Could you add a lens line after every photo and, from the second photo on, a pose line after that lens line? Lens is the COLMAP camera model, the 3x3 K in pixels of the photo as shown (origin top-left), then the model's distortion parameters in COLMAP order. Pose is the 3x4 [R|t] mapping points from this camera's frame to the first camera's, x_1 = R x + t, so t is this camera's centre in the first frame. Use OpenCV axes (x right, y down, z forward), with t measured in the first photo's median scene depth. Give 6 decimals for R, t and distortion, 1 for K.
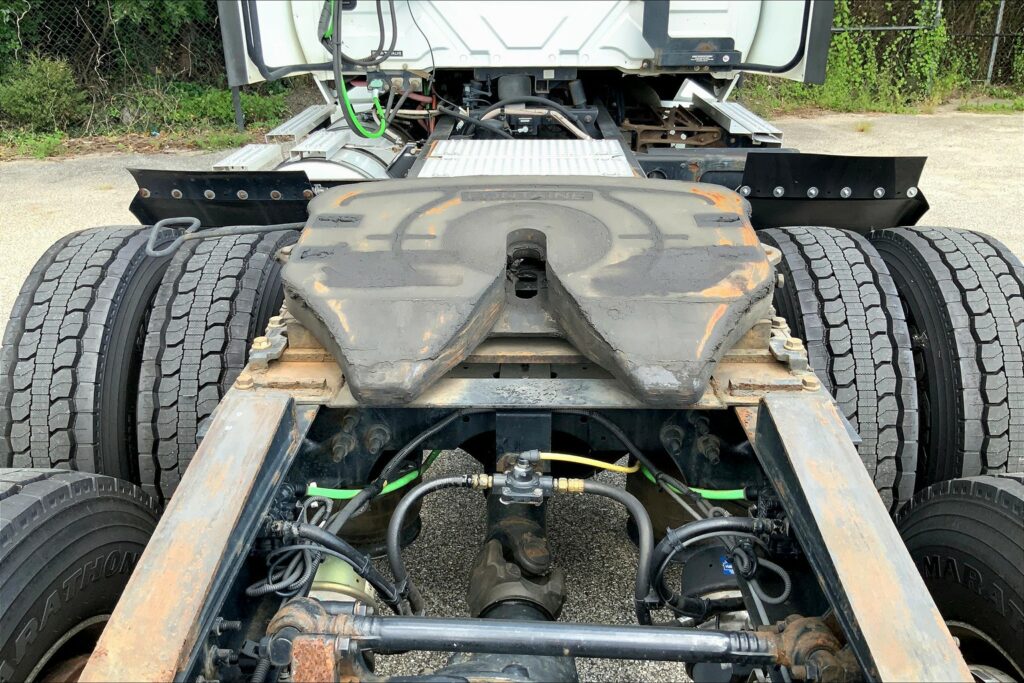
lens RADIAL K [[844.1, 0, 512.0], [0, 844.1, 341.5], [0, 0, 1]] dist [0.004162, -0.036280]
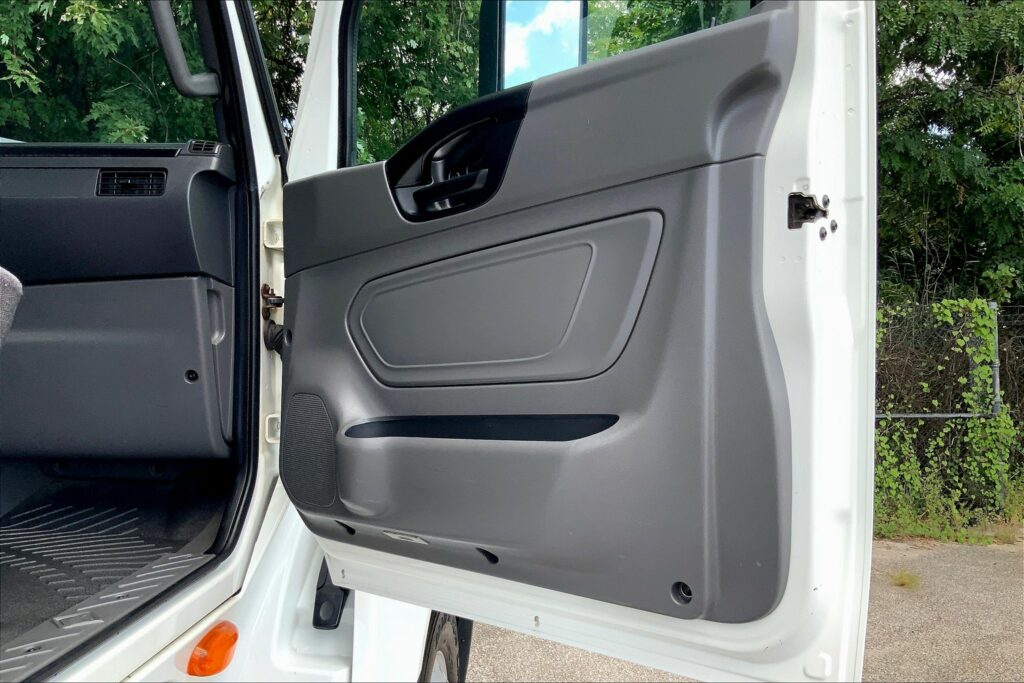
lens RADIAL K [[844.1, 0, 512.0], [0, 844.1, 341.5], [0, 0, 1]] dist [0.004162, -0.036280]
pose [[0.996857, 0.018331, -0.077073, 0.148290], [-0.046976, 0.920154, -0.388729, -0.135012], [0.063794, 0.391128, 0.918123, 0.294259]]
